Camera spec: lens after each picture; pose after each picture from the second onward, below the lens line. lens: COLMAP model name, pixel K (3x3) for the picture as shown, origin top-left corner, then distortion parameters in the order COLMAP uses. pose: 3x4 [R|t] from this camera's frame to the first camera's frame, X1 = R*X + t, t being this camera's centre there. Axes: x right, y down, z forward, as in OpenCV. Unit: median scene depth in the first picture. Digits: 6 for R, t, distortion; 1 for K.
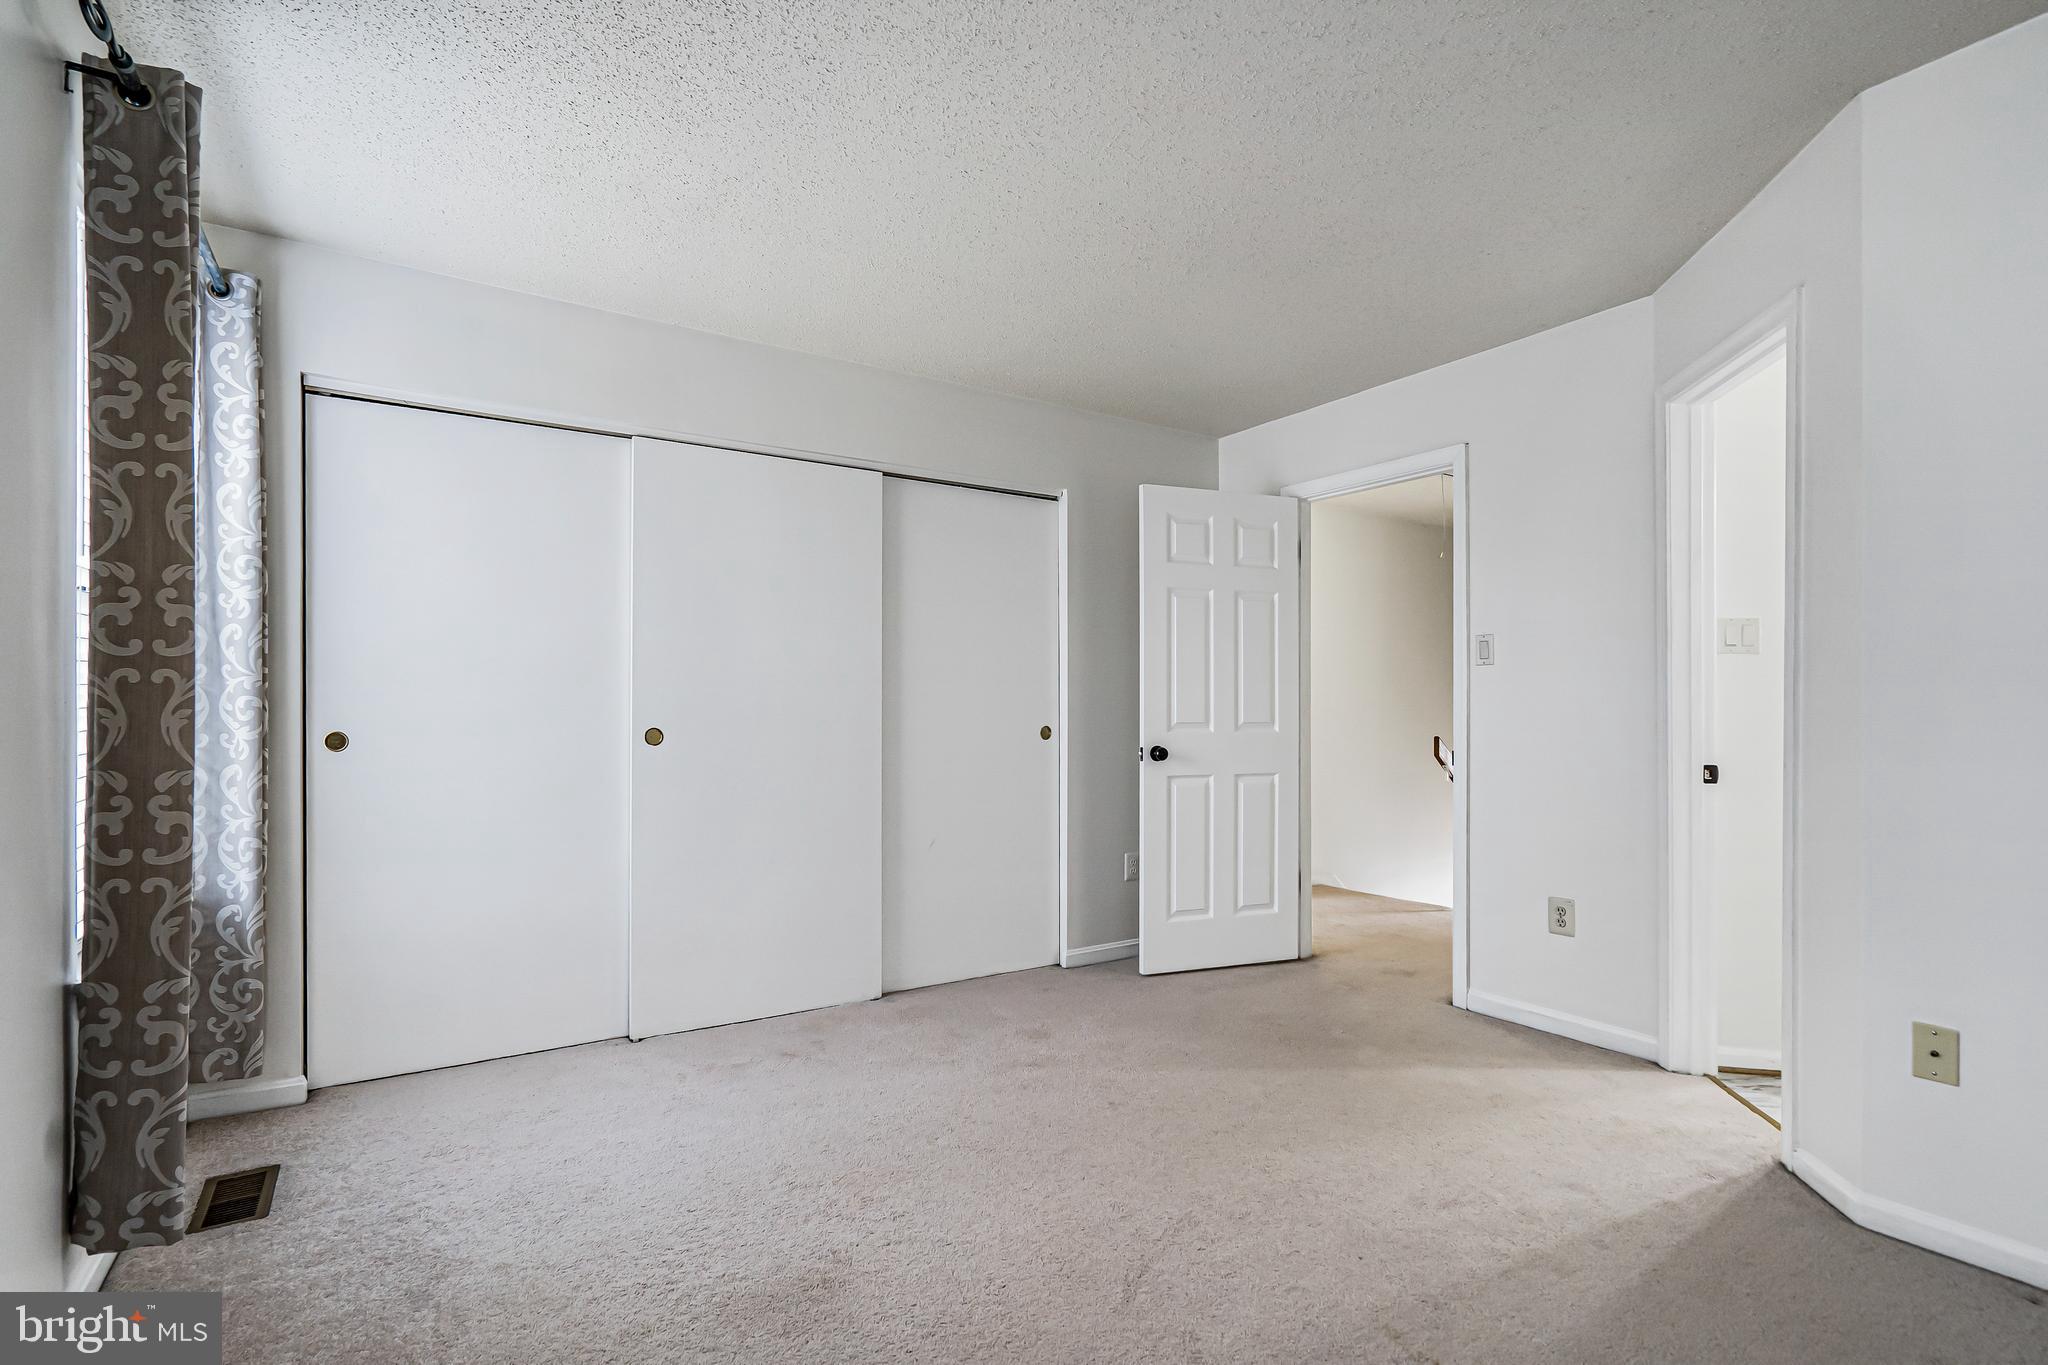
lens RADIAL K [[992.0, 0, 1036.6], [0, 992.0, 713.7], [0, 0, 1]] dist [-0.001307, 0.000012]
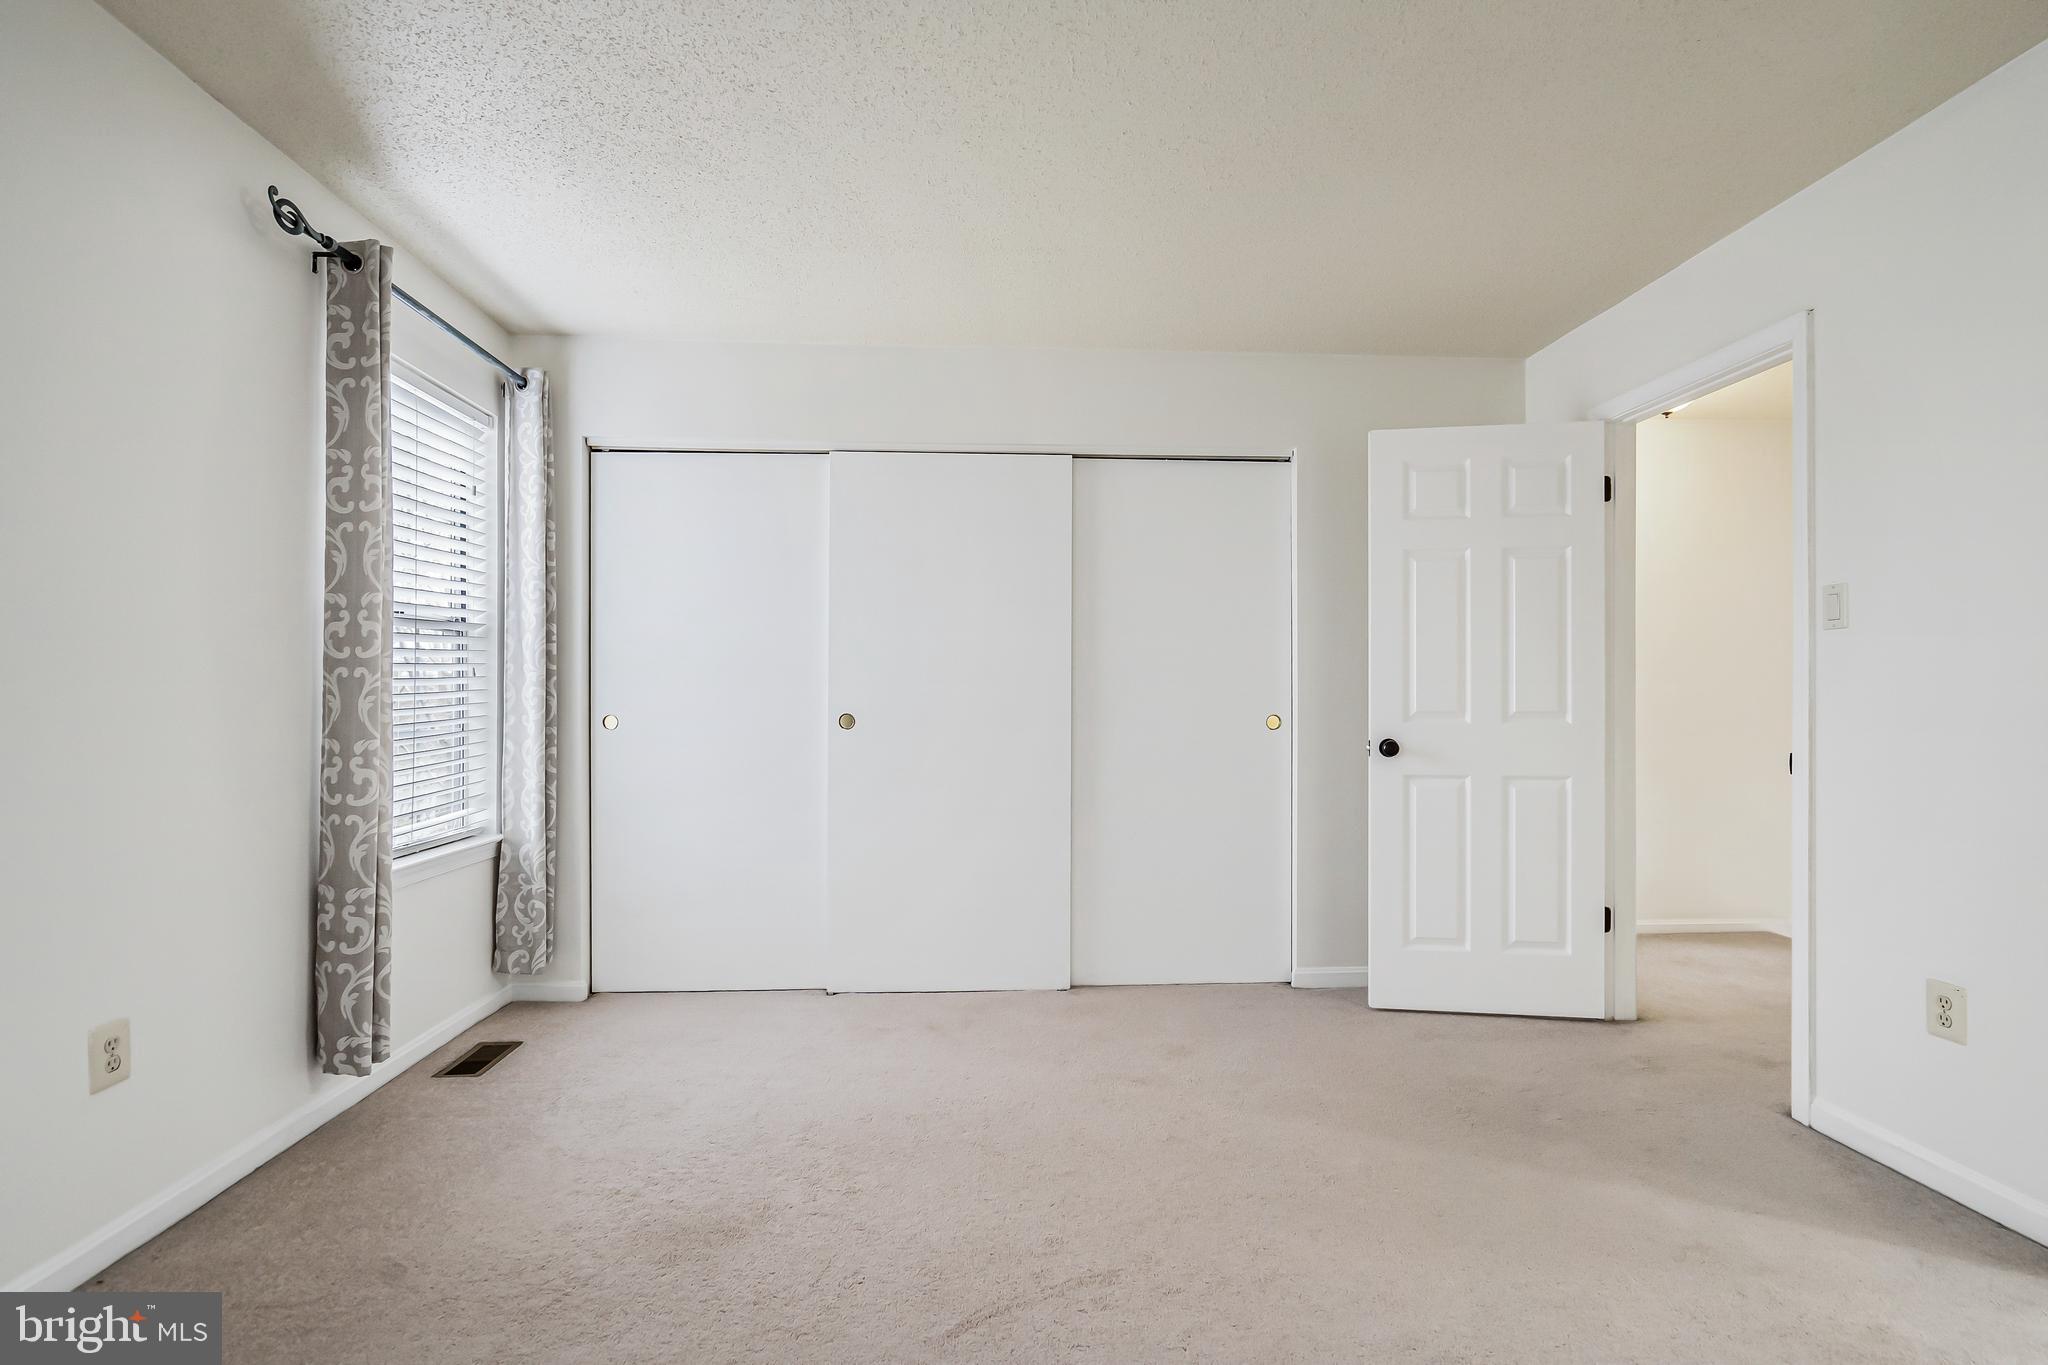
lens RADIAL K [[1010.2, 0, 1022.1], [0, 1010.2, 703.1], [0, 0, 1]] dist [-0.001244, 0.000353]
pose [[0.863612, 0.000552, -0.504157, 0.448872], [-0.000663, 1.000000, -0.000041, 0.003605], [0.504157, 0.000369, 0.863612, 0.161444]]
